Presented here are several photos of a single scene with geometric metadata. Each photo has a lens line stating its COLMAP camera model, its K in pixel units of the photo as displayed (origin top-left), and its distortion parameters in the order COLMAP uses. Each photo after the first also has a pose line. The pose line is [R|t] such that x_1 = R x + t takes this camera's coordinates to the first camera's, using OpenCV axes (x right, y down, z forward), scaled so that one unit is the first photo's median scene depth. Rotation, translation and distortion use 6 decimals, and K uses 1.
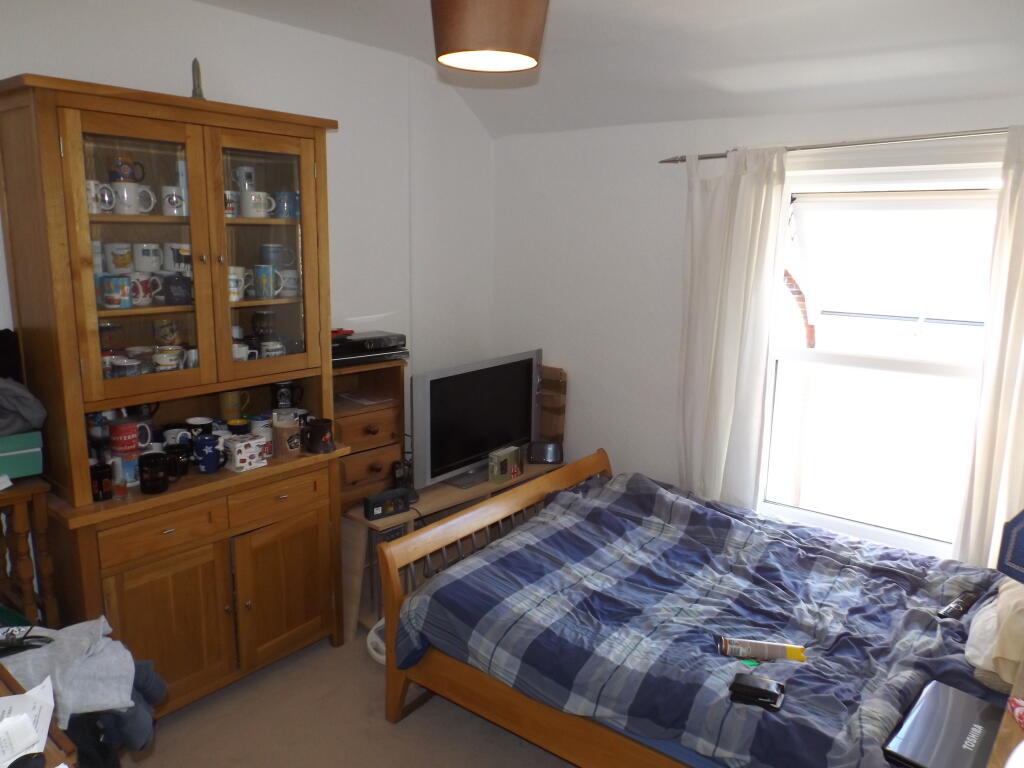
lens RADIAL K [[735.1, 0, 512.5], [0, 735.1, 367.4], [0, 0, 1]] dist [-0.000176, 0.000063]
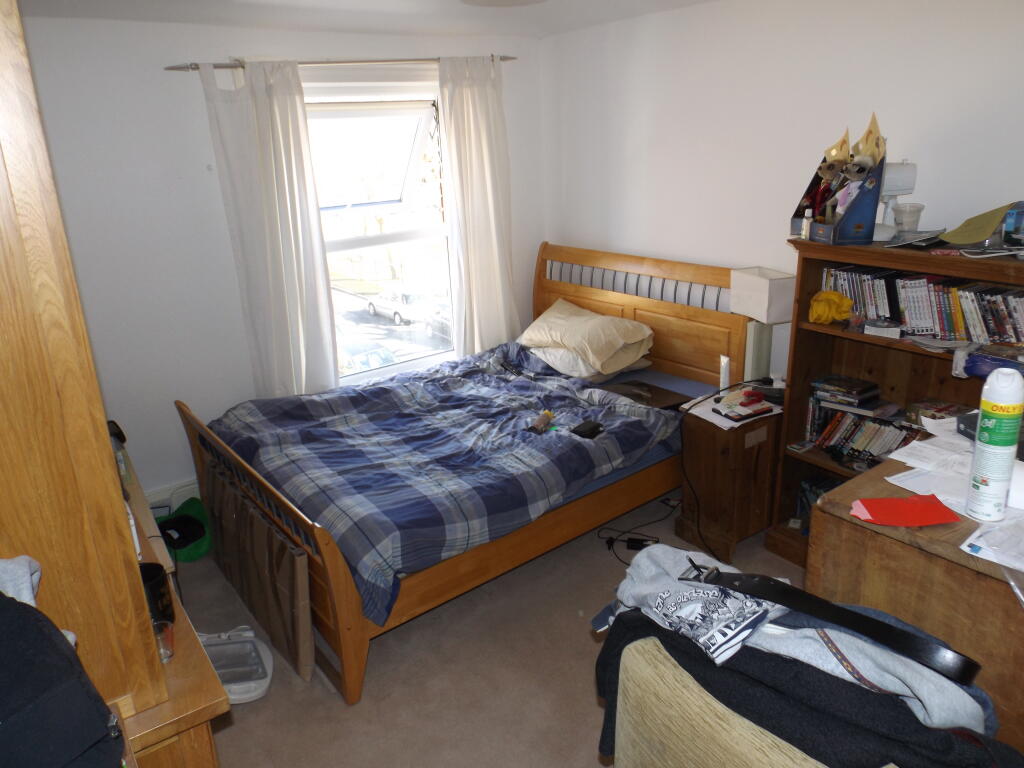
lens RADIAL K [[747.2, 0, 512.0], [0, 747.2, 384.0], [0, 0, 1]] dist [-0.053517, -0.001355]
pose [[0.234816, -0.334578, 0.912644, -0.825371], [0.221812, 0.932567, 0.284811, -0.102212], [-0.946394, 0.135557, 0.293195, 0.496411]]
